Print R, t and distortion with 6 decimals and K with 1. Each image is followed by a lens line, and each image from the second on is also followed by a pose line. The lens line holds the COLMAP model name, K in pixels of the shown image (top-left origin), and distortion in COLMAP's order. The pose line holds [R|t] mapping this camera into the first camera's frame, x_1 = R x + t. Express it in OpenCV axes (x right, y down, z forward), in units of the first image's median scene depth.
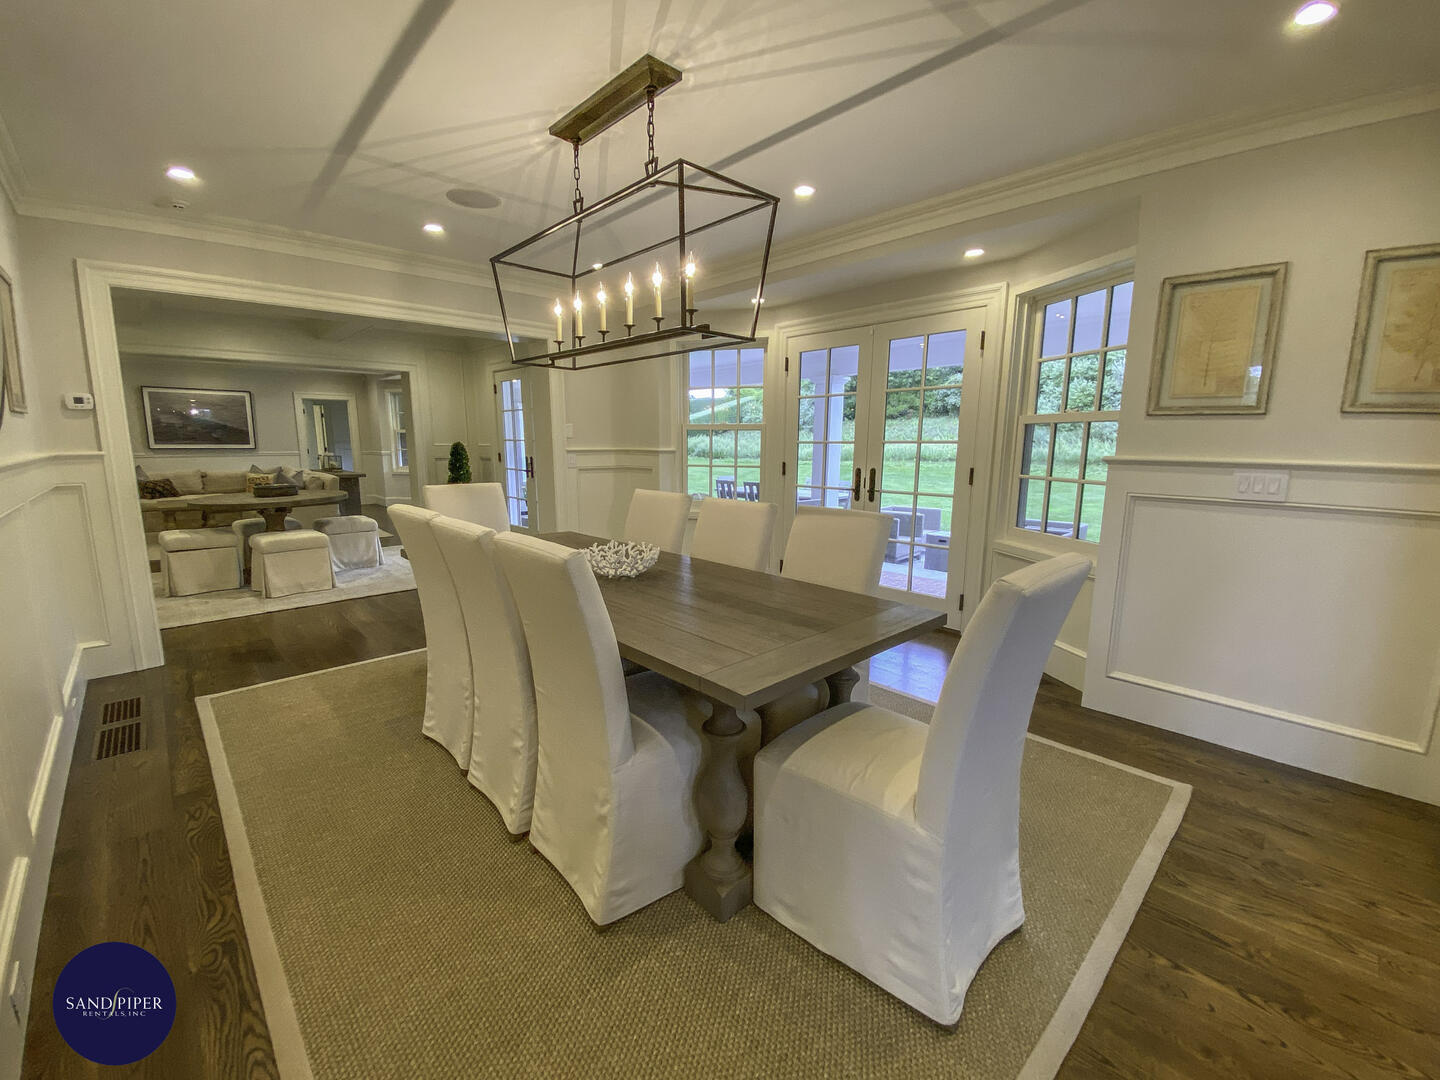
lens RADIAL K [[587.4, 0, 720.0], [0, 587.4, 540.0], [0, 0, 1]] dist [0.012367, -0.016850]
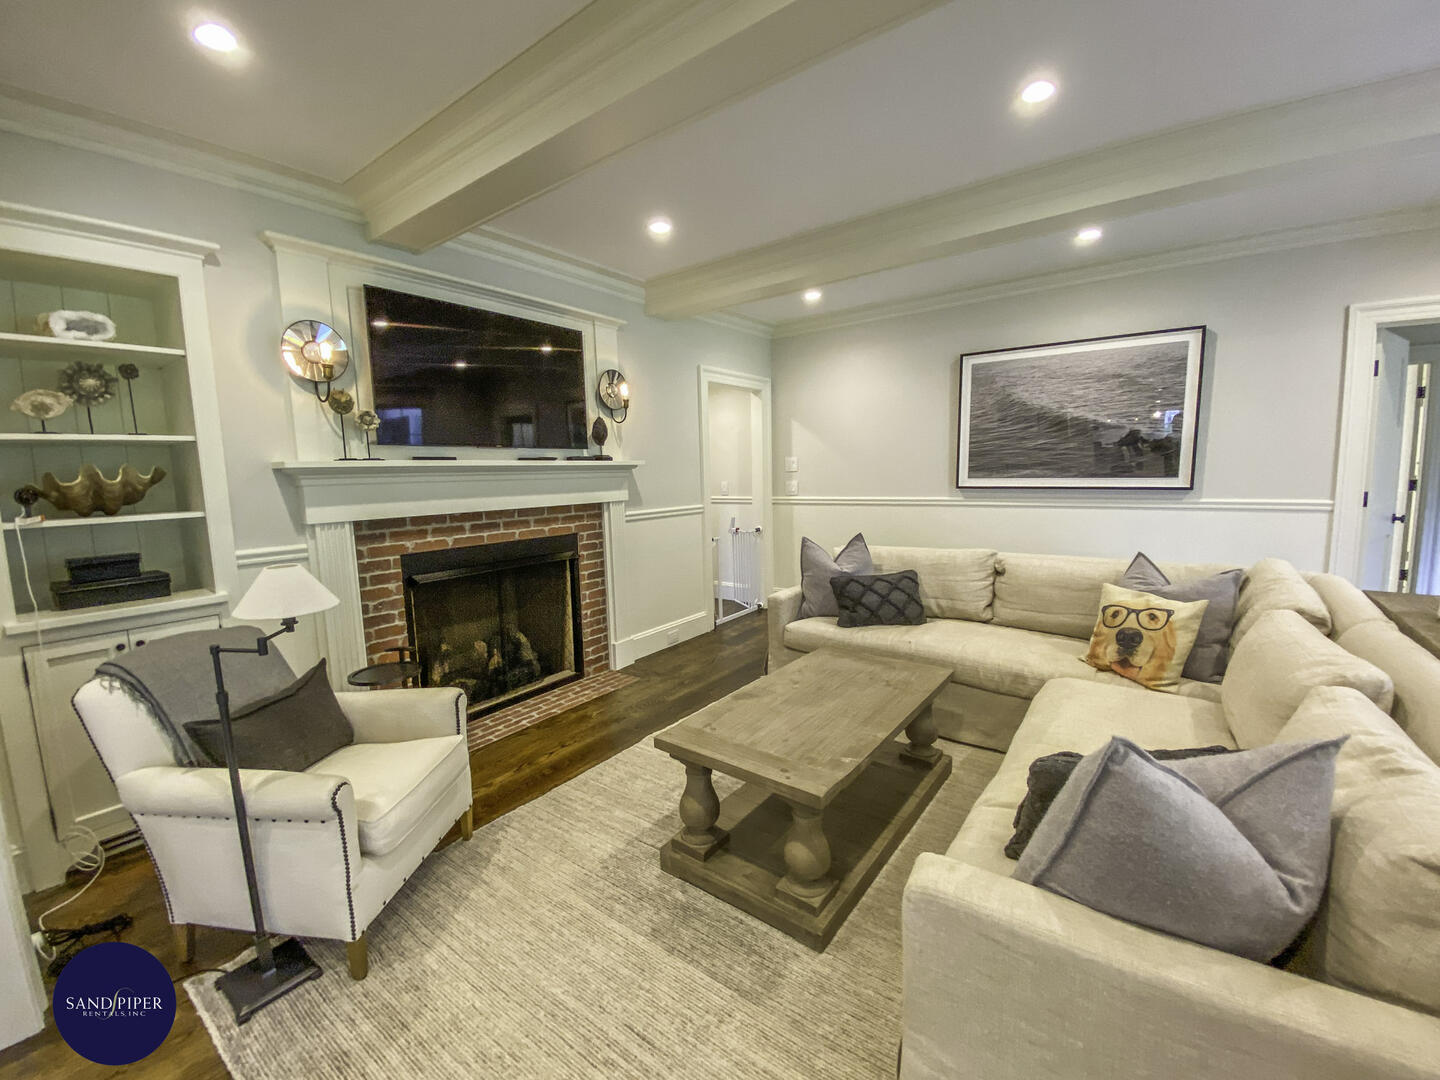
lens RADIAL K [[587.4, 0, 720.0], [0, 587.4, 540.0], [0, 0, 1]] dist [0.012367, -0.016850]
pose [[0.156599, 0.105501, -0.982011, -0.533536], [-0.145054, 0.985954, 0.082794, -0.125629], [0.976952, 0.129479, 0.169703, 0.735662]]
